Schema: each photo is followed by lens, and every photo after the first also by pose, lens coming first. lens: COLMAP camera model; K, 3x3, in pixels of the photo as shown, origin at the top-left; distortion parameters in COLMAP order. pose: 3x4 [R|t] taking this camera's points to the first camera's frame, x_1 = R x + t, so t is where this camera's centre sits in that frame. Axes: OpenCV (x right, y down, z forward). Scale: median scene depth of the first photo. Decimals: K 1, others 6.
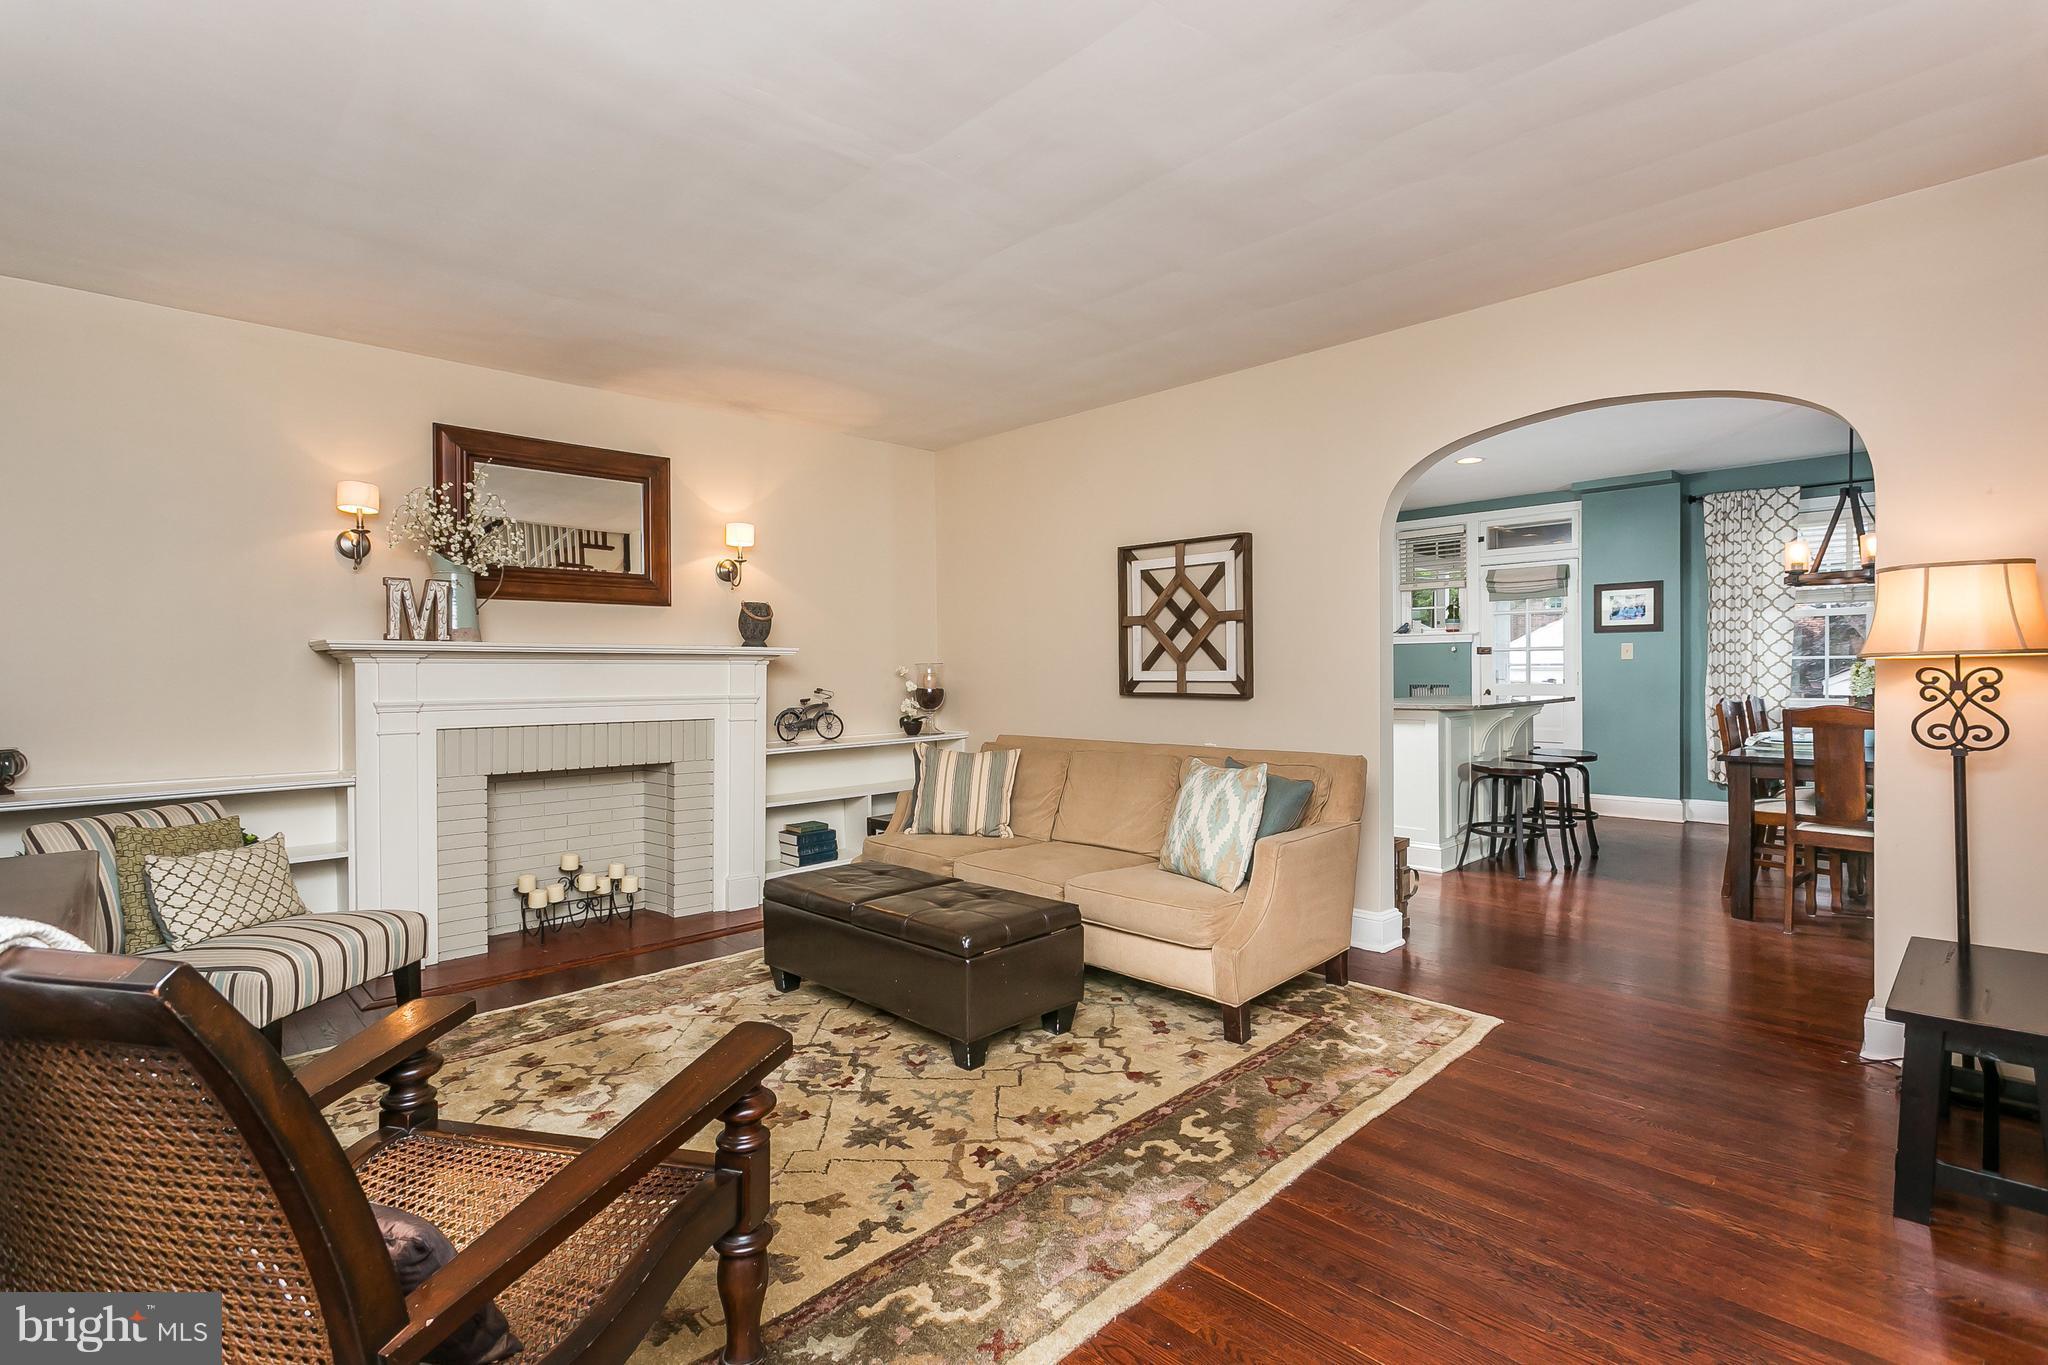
lens RADIAL K [[959.7, 0, 1024.0], [0, 959.7, 682.5], [0, 0, 1]] dist [-0.000011, 0.000211]
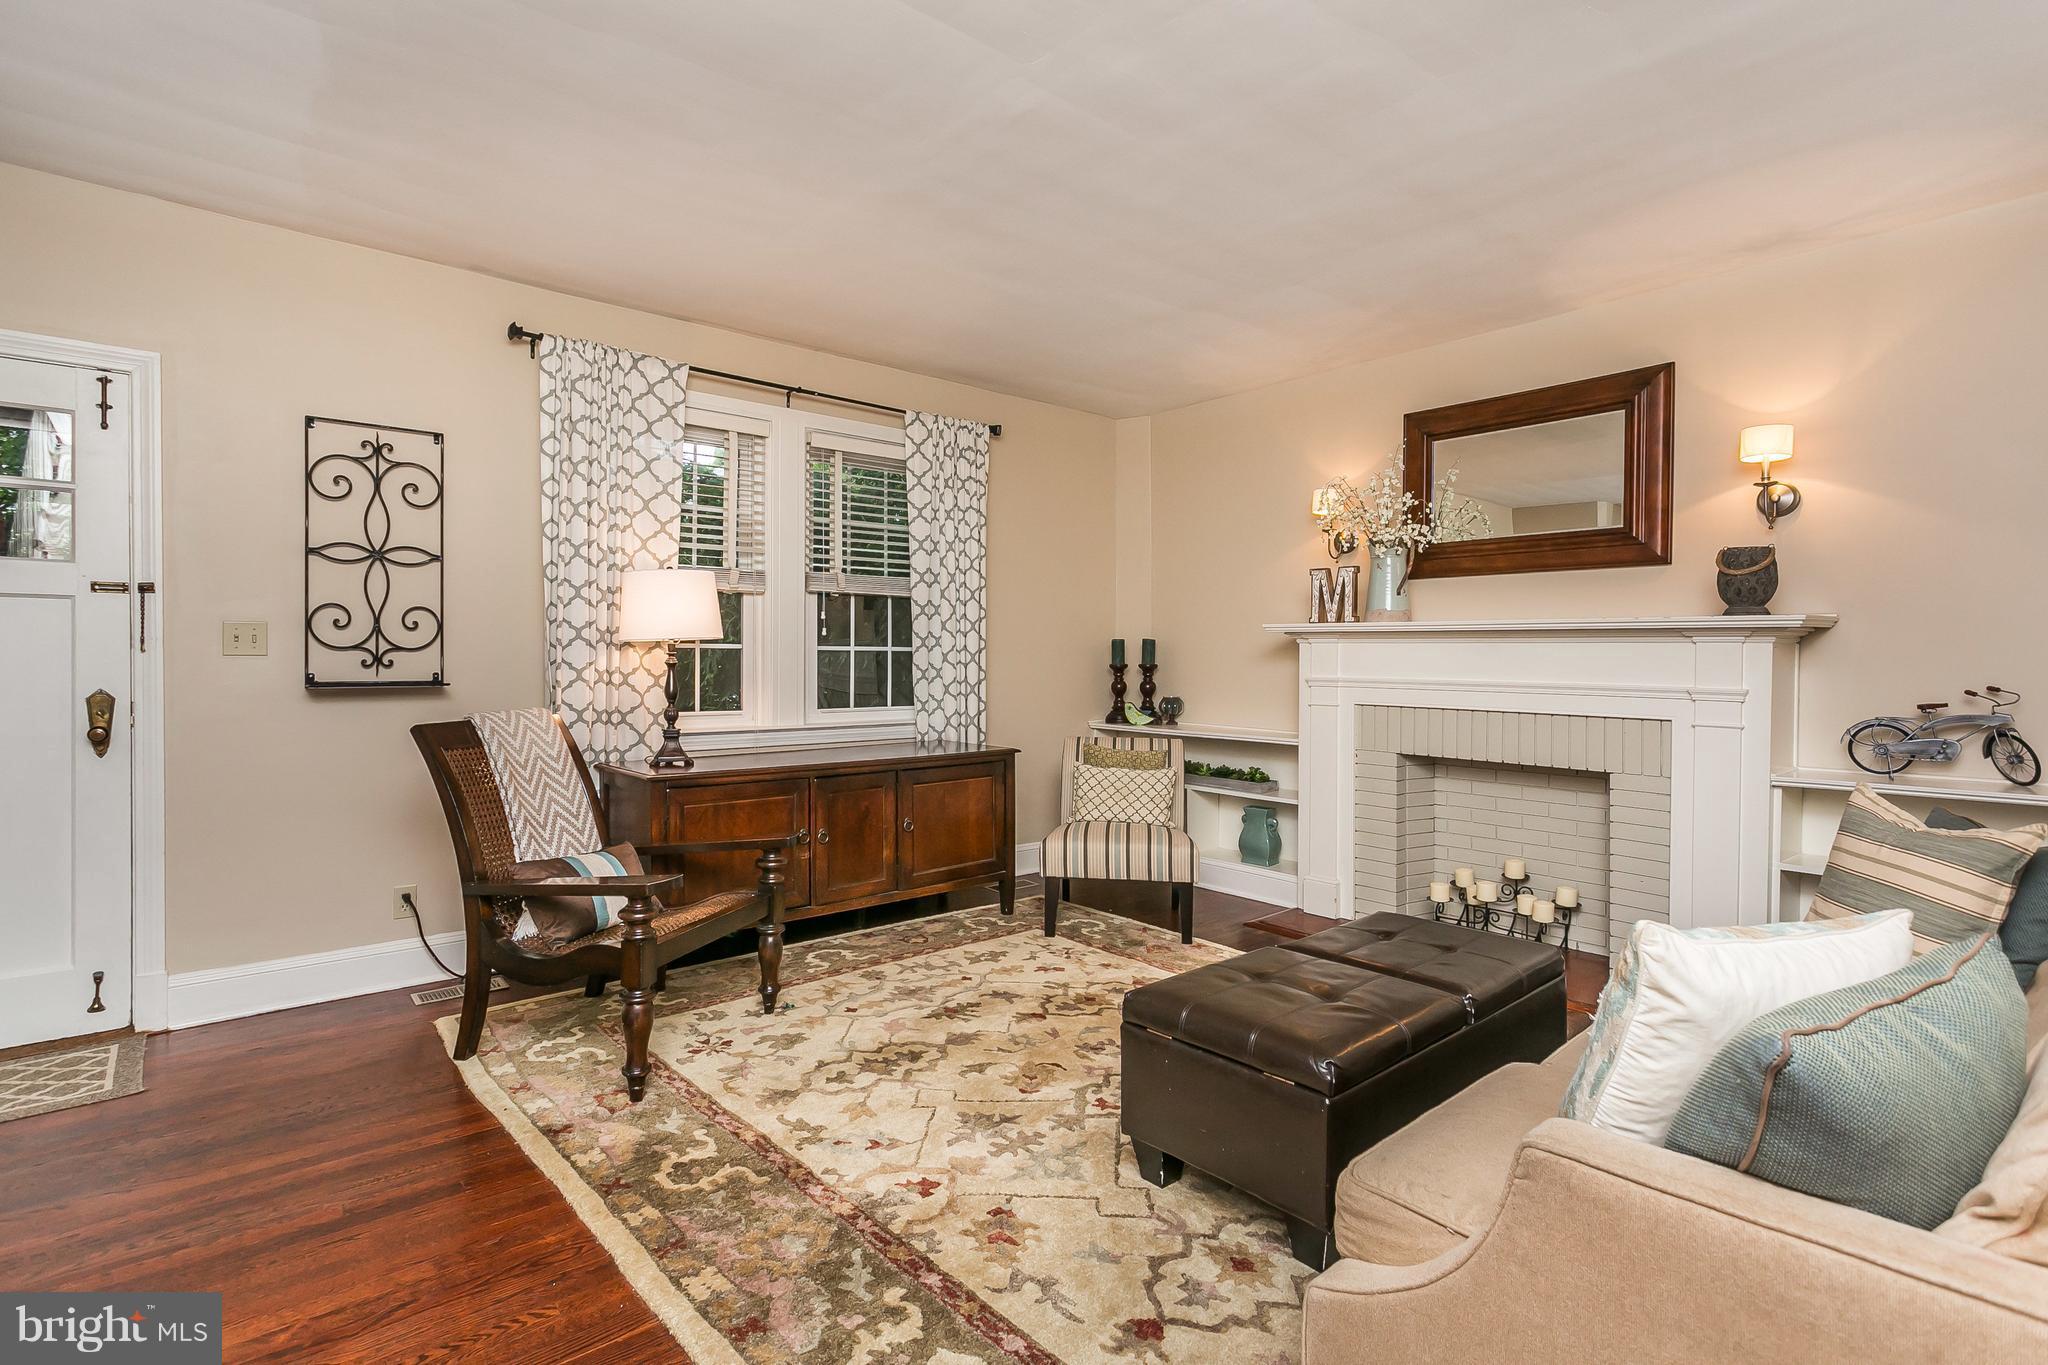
lens RADIAL K [[987.7, 0, 1016.4], [0, 987.7, 664.7], [0, 0, 1]] dist [0.001915, 0.001095]
pose [[-0.062697, 0.015067, -0.997919, 0.445981], [-0.020050, 0.999665, 0.016353, -0.005293], [0.997831, 0.021034, -0.062374, 0.585656]]
